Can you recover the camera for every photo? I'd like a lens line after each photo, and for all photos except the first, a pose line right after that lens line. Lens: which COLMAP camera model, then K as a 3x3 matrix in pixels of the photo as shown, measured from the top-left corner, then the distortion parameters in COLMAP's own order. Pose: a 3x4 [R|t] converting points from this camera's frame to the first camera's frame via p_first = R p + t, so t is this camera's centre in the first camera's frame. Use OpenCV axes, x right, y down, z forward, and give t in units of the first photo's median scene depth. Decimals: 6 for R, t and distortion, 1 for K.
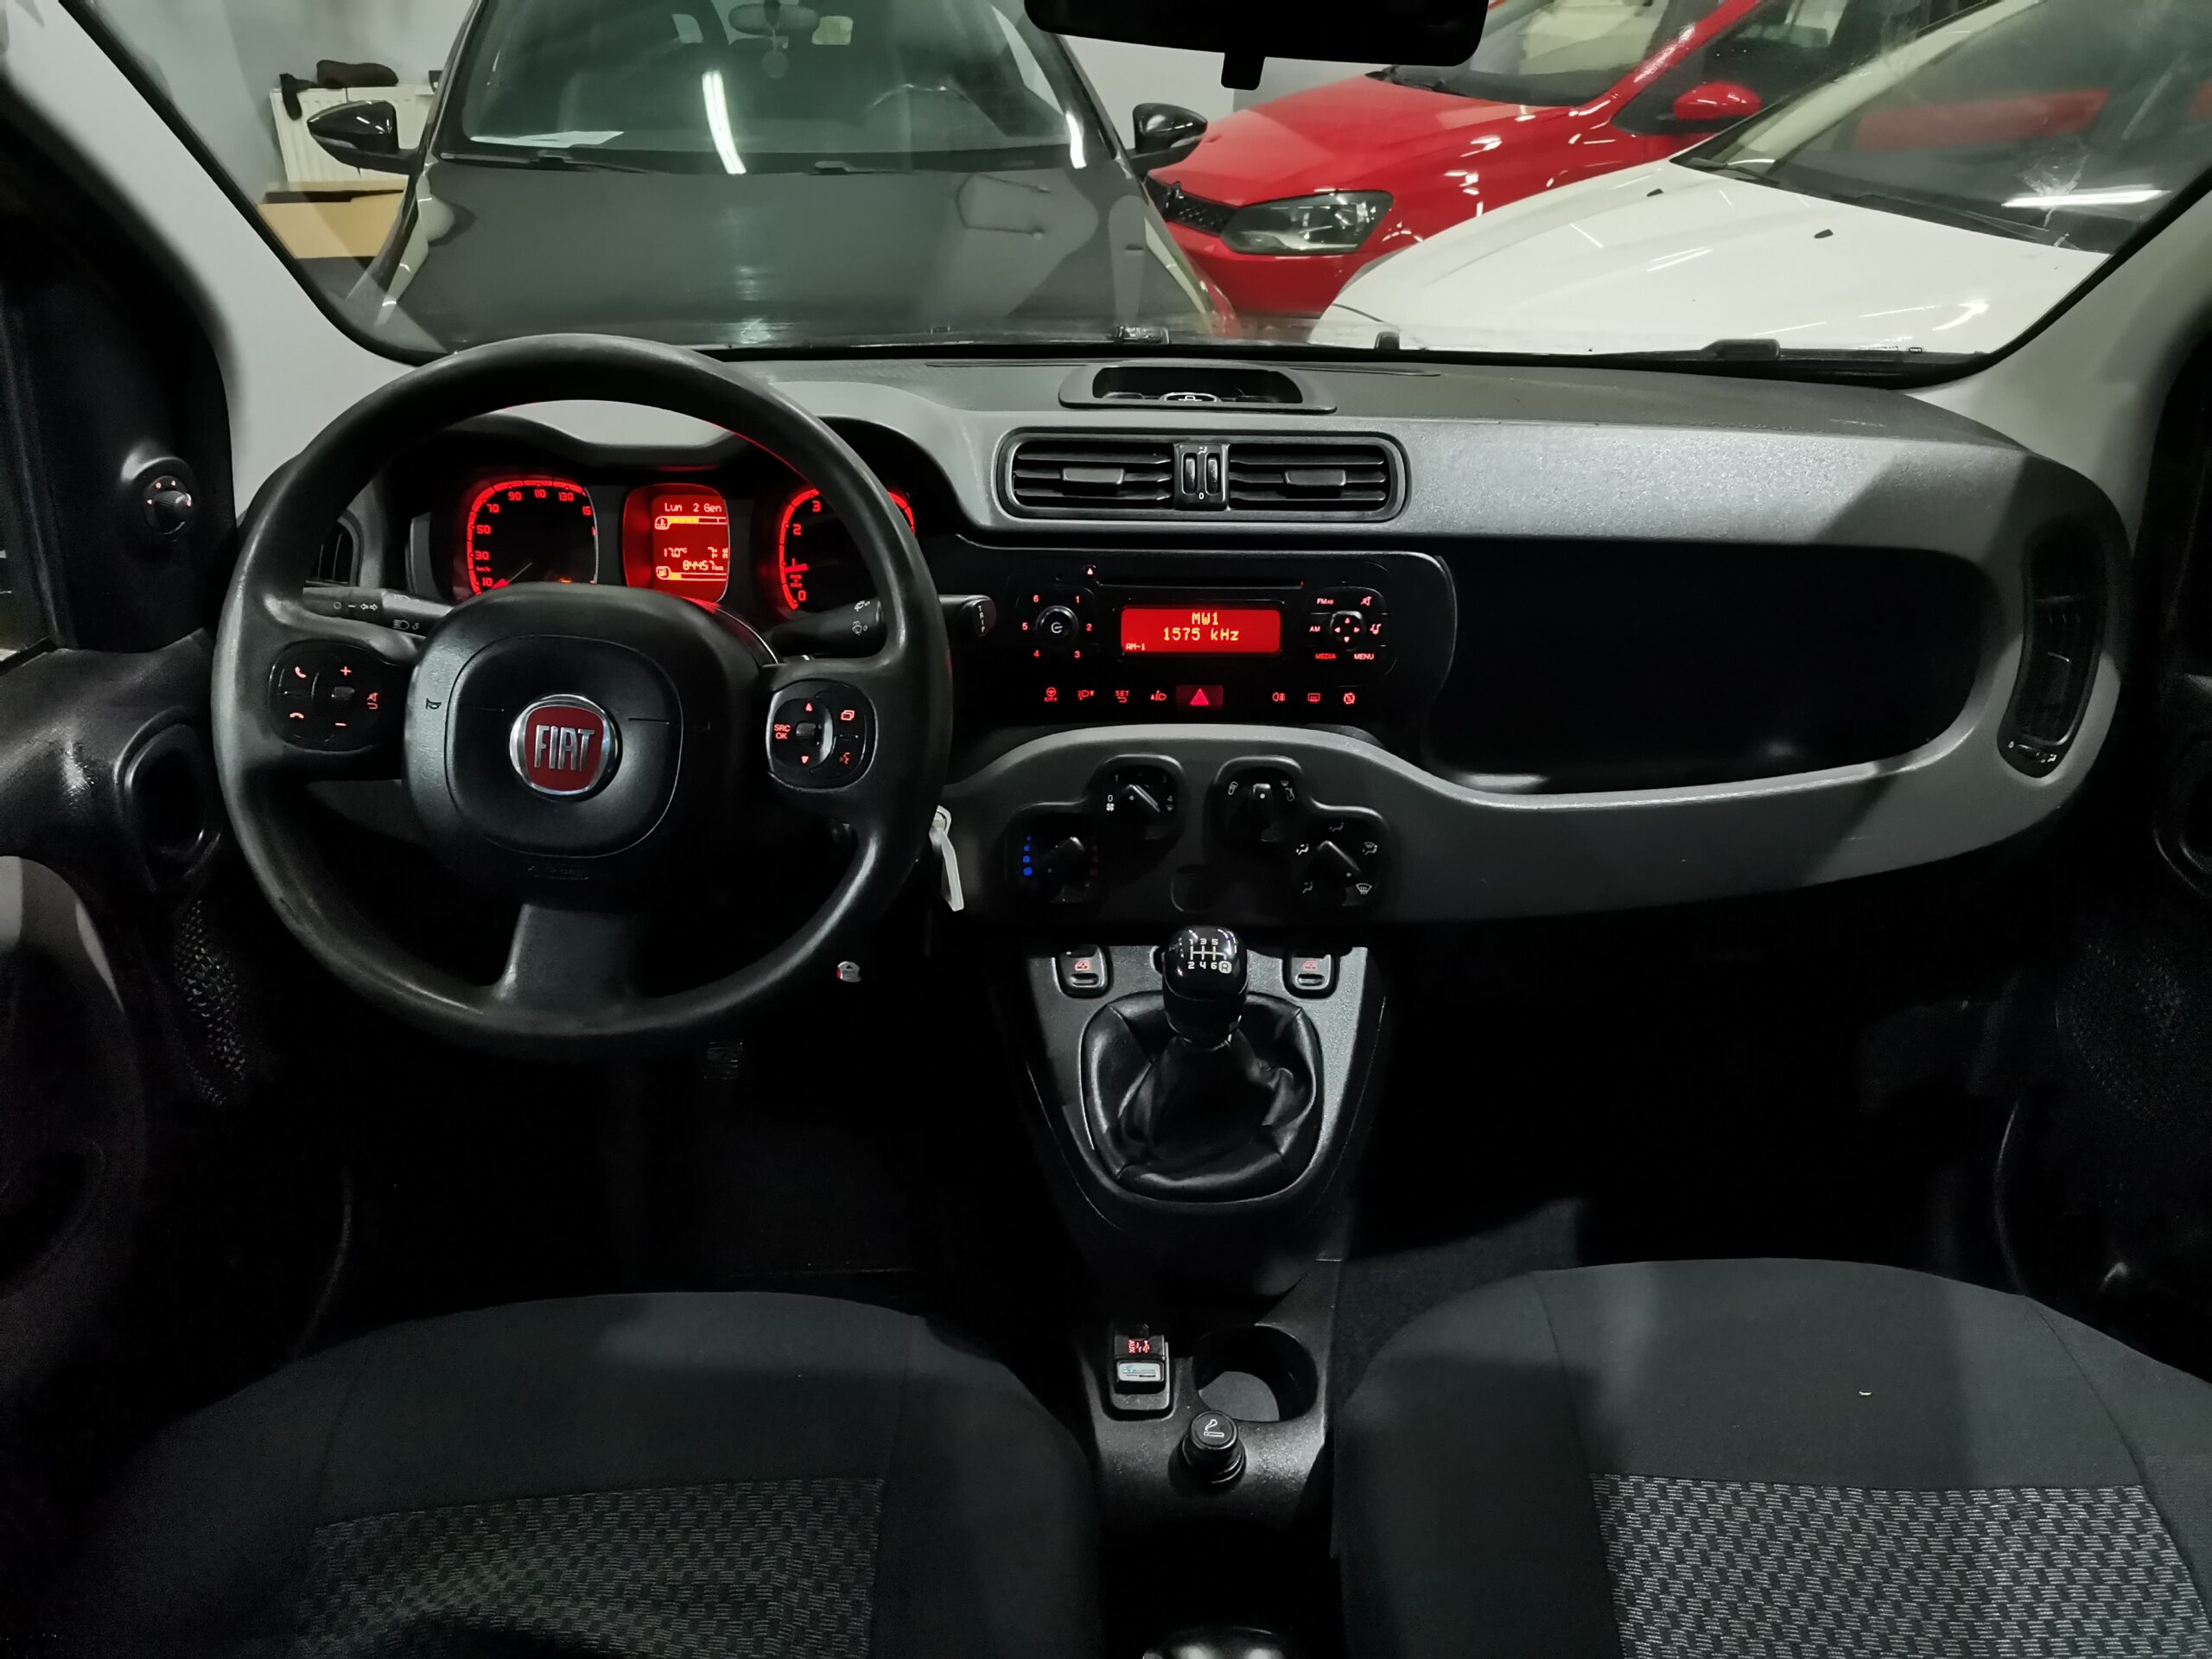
lens RADIAL K [[1656.7, 0, 1123.7], [0, 1656.7, 827.4], [0, 0, 1]] dist [0.087530, -0.100637]
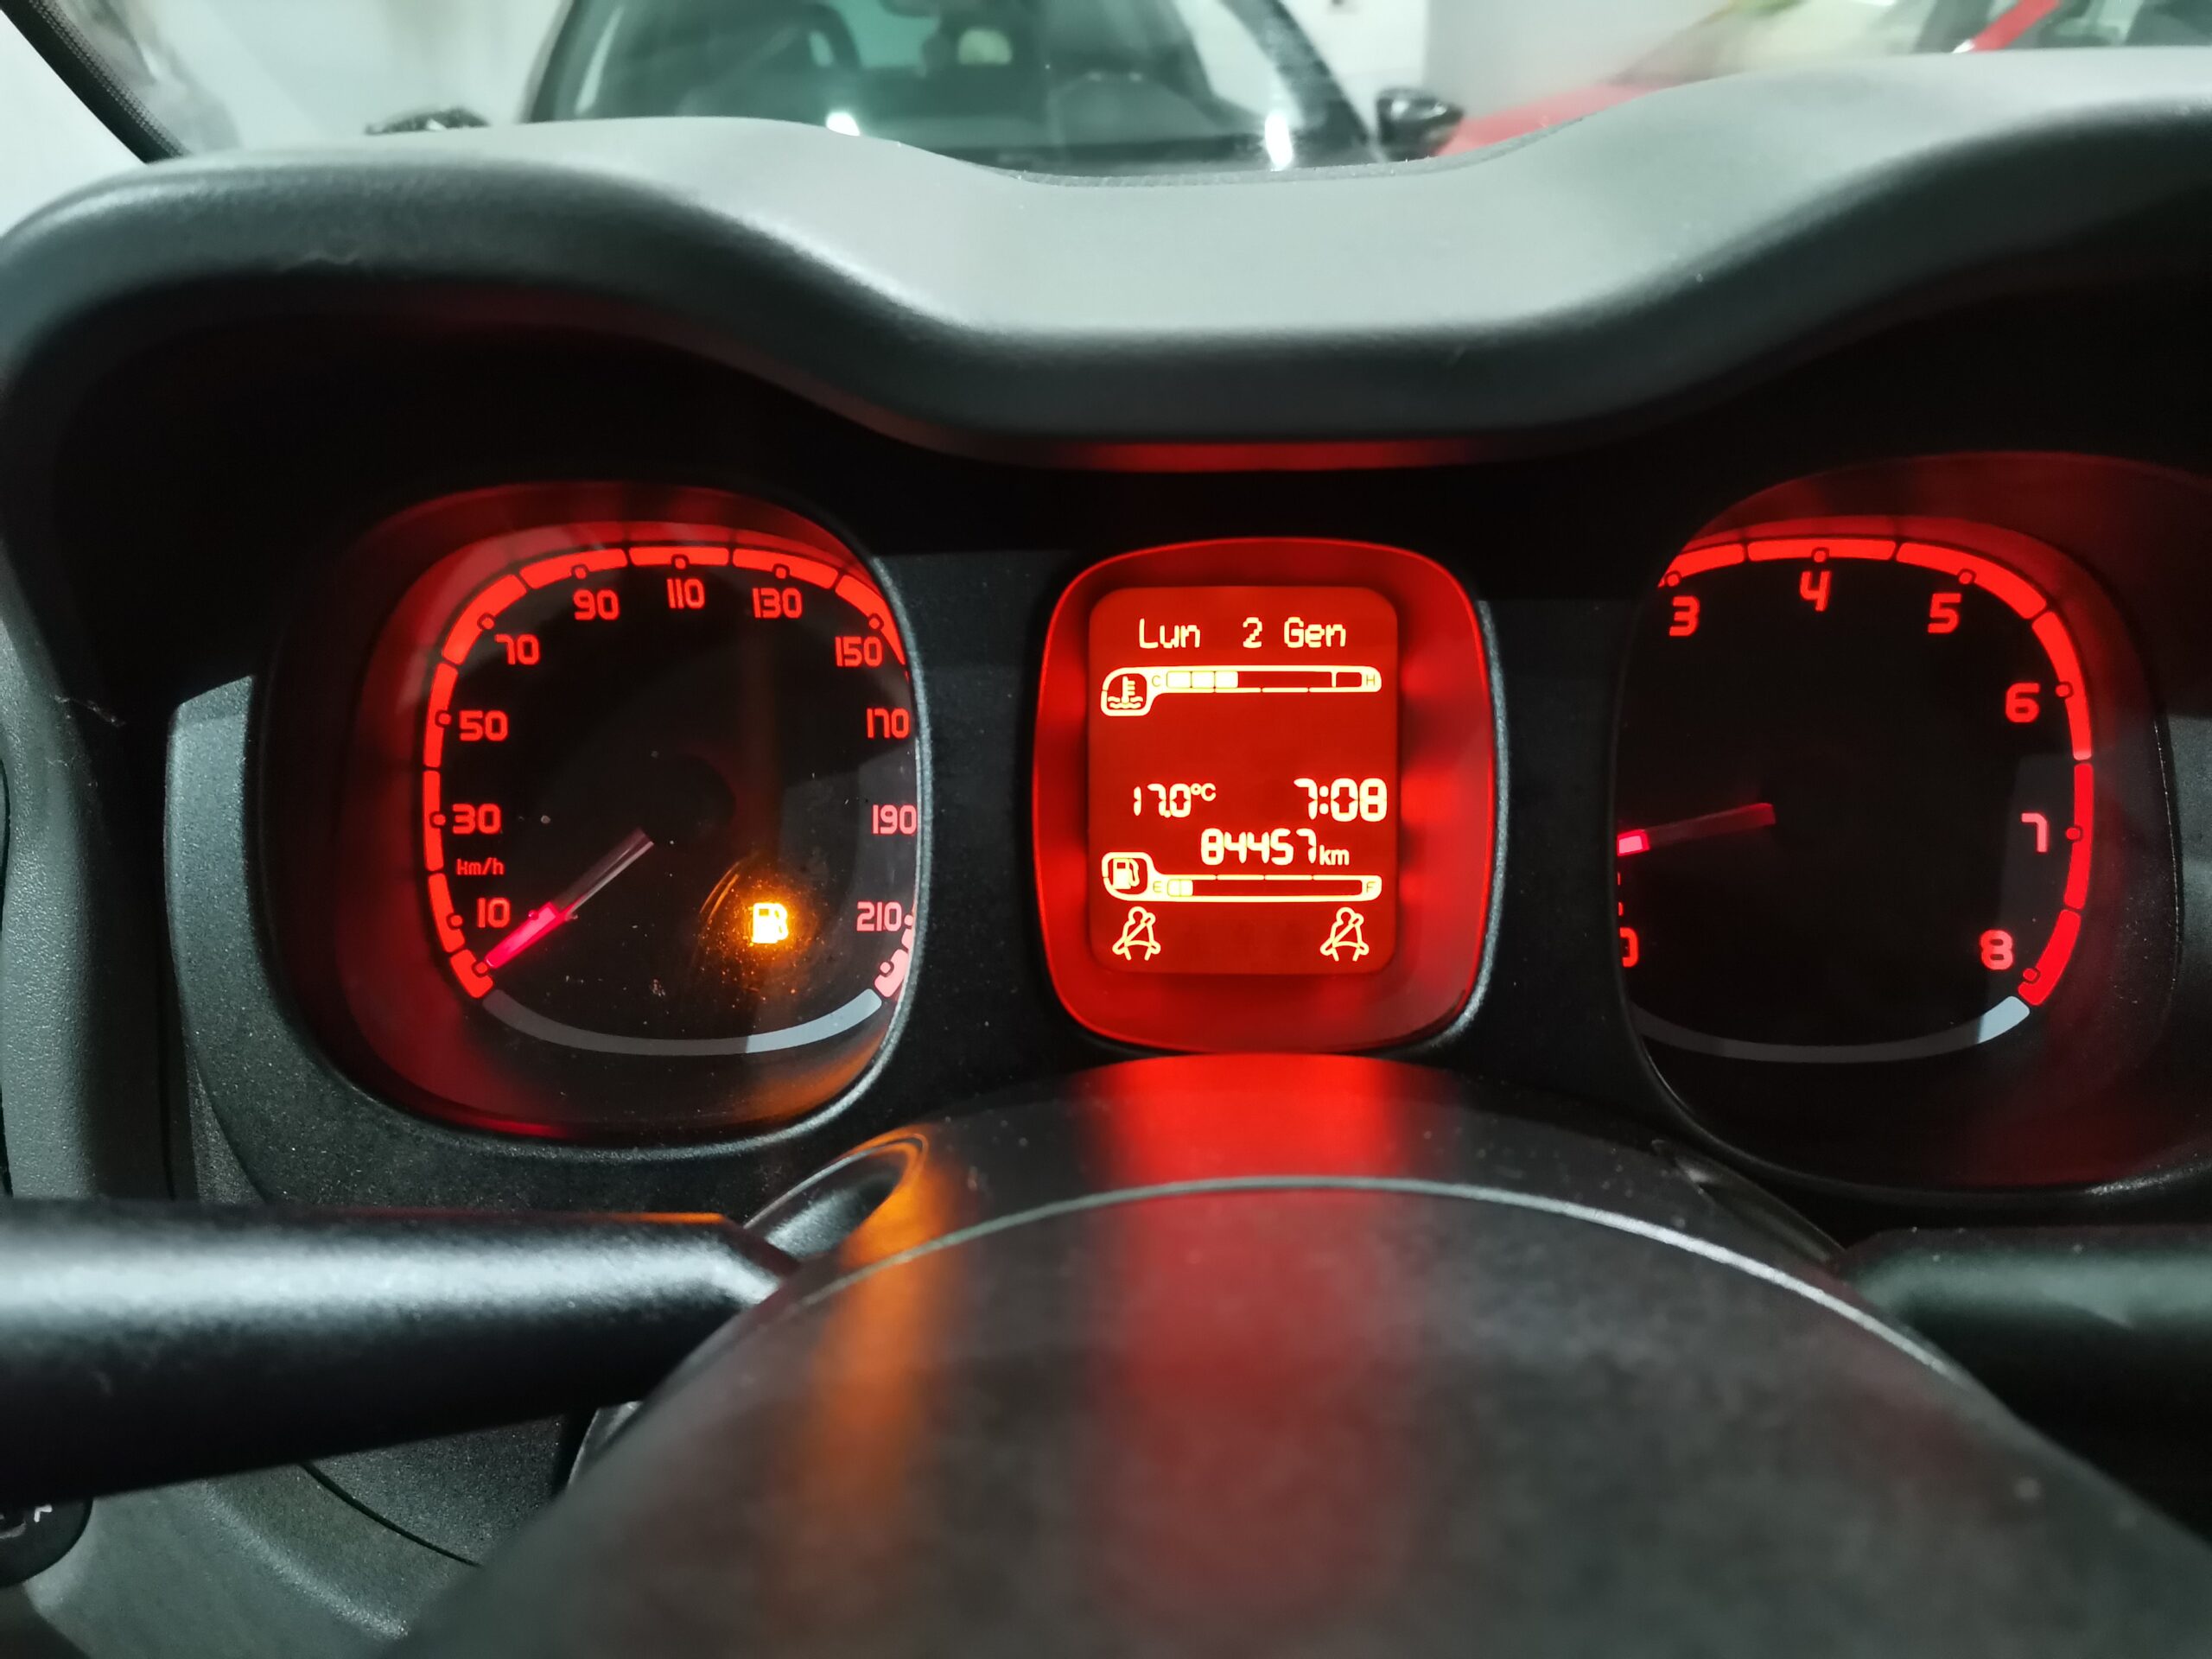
lens RADIAL K [[1656.7, 0, 1113.4], [0, 1656.7, 823.3], [0, 0, 1]] dist [0.087530, -0.100637]
pose [[0.998166, -0.007244, -0.060096, -0.273579], [0.004373, 0.998849, -0.047758, -0.154681], [0.060373, 0.047408, 0.997049, 0.765471]]
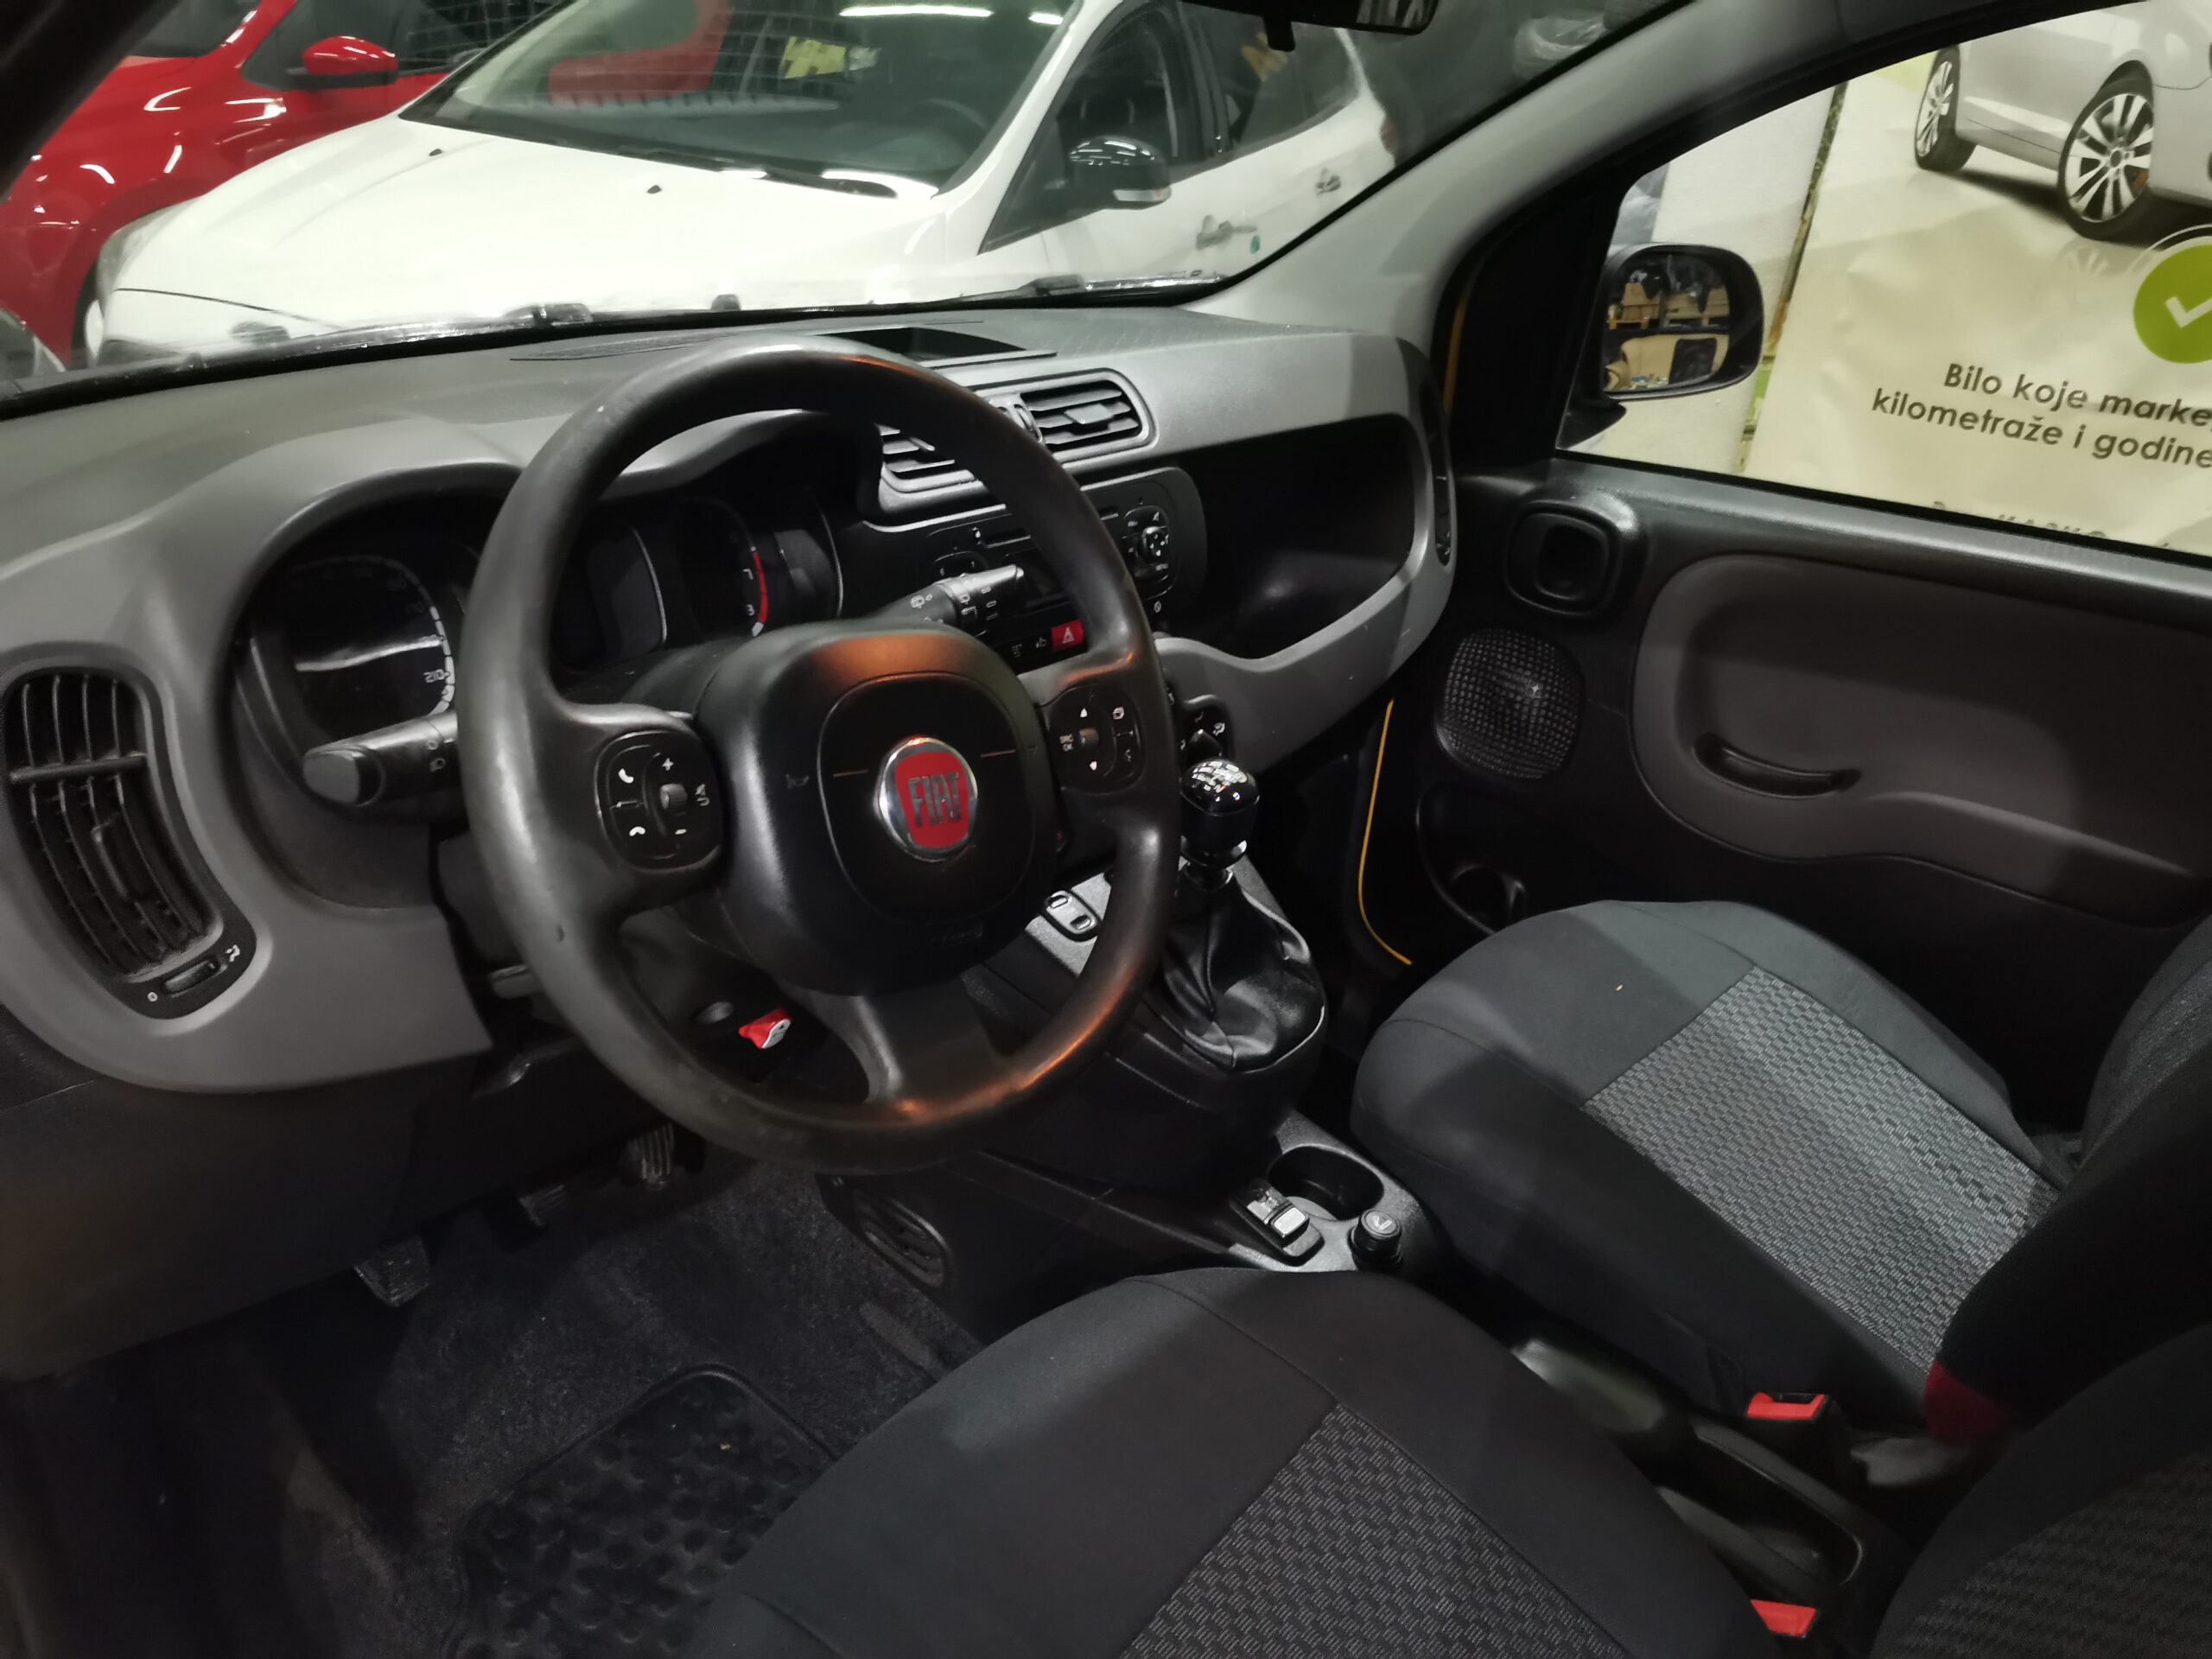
lens RADIAL K [[1656.7, 0, 1107.1], [0, 1656.7, 816.0], [0, 0, 1]] dist [0.087530, -0.100637]
pose [[0.662890, -0.295827, 0.687796, -0.699451], [0.285408, 0.949112, 0.133149, -0.102794], [-0.692185, 0.108039, 0.713588, 0.247057]]
